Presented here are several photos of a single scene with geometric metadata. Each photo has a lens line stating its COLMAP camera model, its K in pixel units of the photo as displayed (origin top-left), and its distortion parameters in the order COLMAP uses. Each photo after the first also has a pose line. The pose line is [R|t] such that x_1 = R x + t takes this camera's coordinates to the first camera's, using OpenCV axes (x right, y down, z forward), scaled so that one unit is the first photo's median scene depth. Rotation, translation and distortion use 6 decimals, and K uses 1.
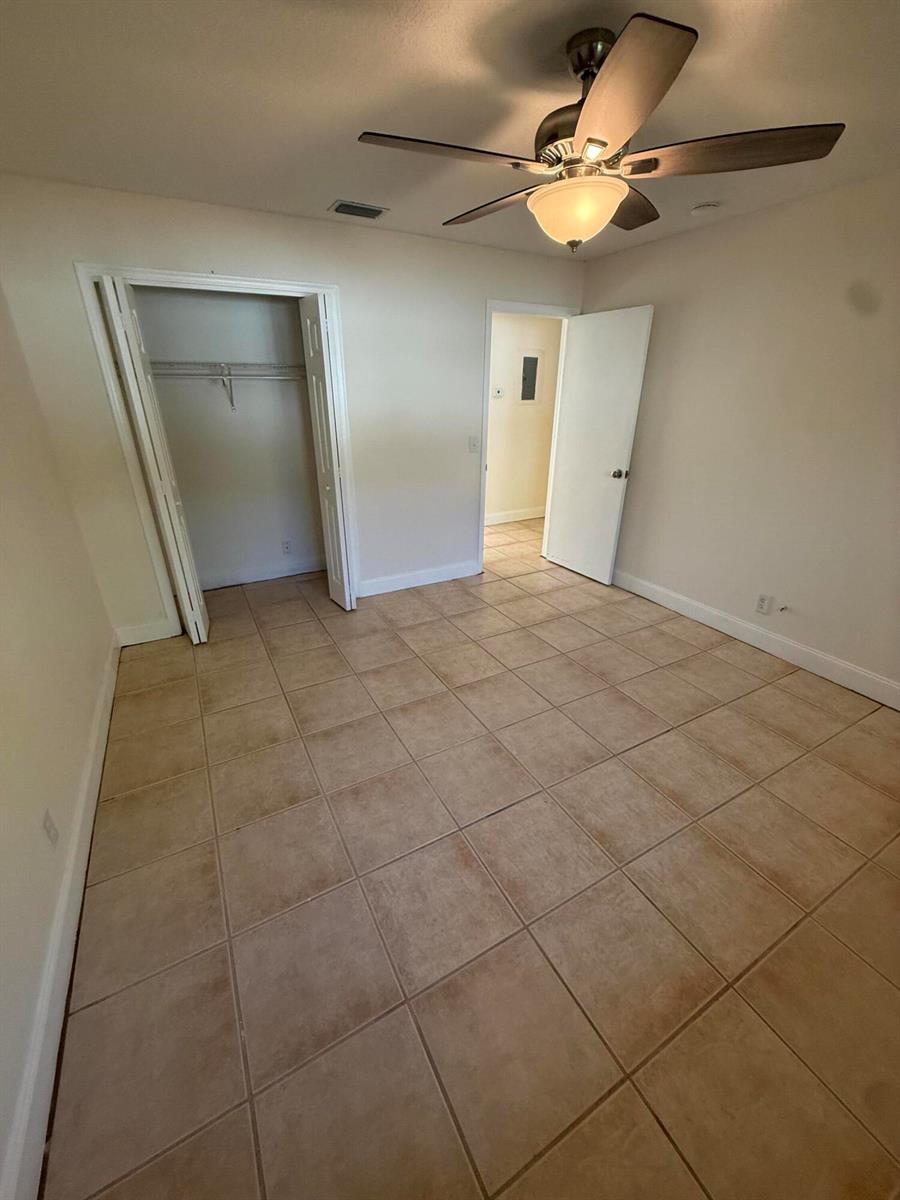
lens RADIAL K [[477.6, 0, 449.9], [0, 477.6, 598.5], [0, 0, 1]] dist [0.000853, -0.000448]
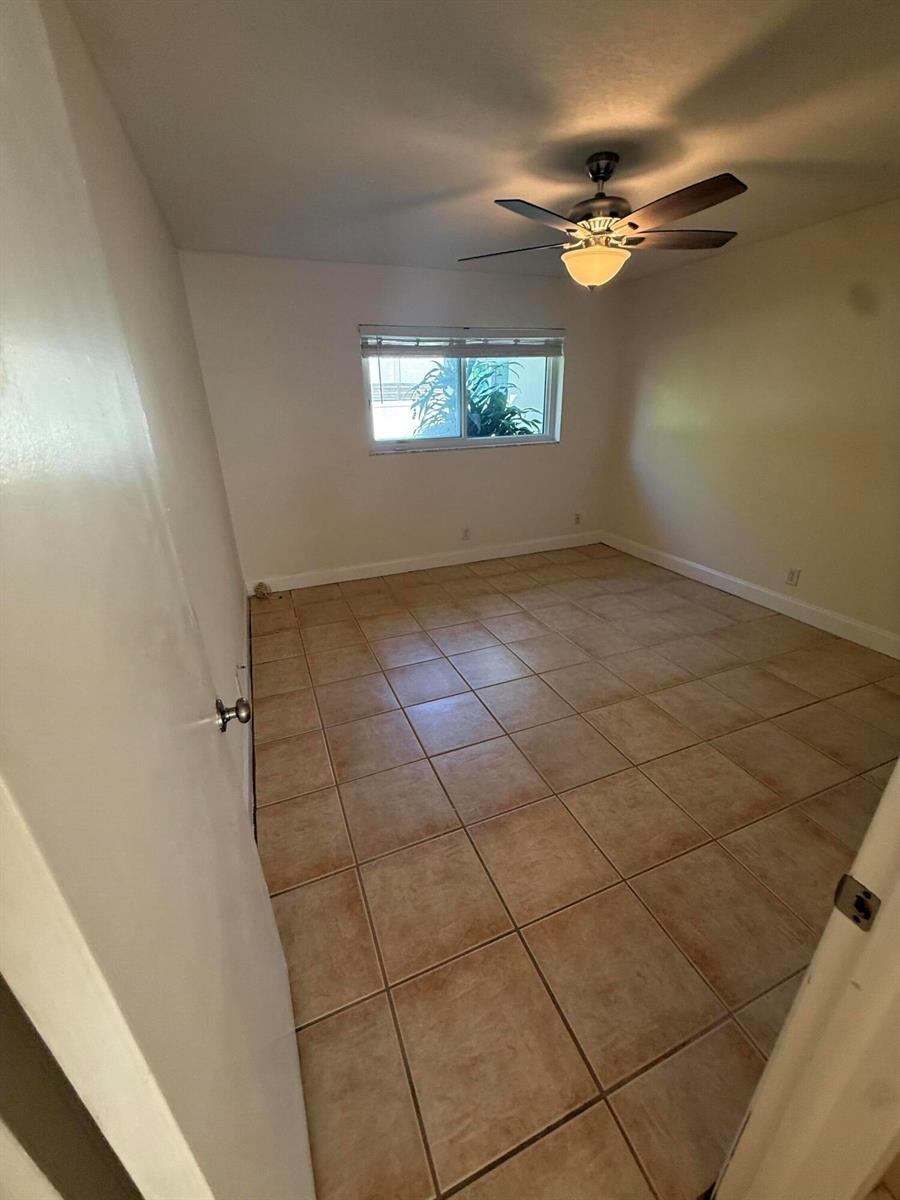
lens RADIAL K [[477.6, 0, 449.9], [0, 477.6, 598.5], [0, 0, 1]] dist [0.000853, -0.000448]
pose [[-0.991737, -0.028961, 0.124977, 0.312827], [0.071948, 0.681003, 0.728738, -0.778867], [-0.106215, 0.731708, -0.673292, 1.783566]]
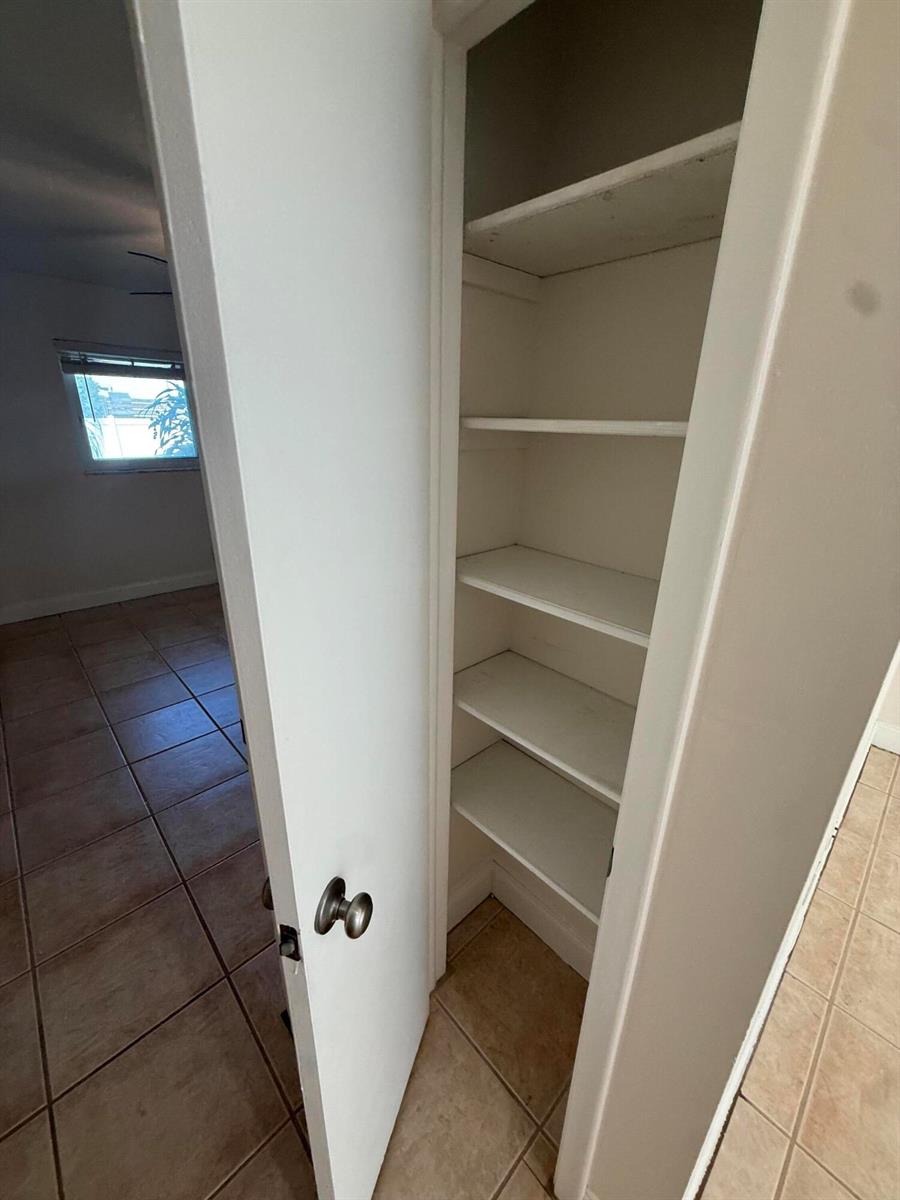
lens RADIAL K [[477.6, 0, 449.9], [0, 477.6, 598.5], [0, 0, 1]] dist [0.000853, -0.000448]
pose [[-0.968316, 0.066342, -0.240755, 0.045678], [-0.122154, 0.715035, 0.688334, -0.867205], [0.217814, 0.695934, -0.684275, 1.953090]]
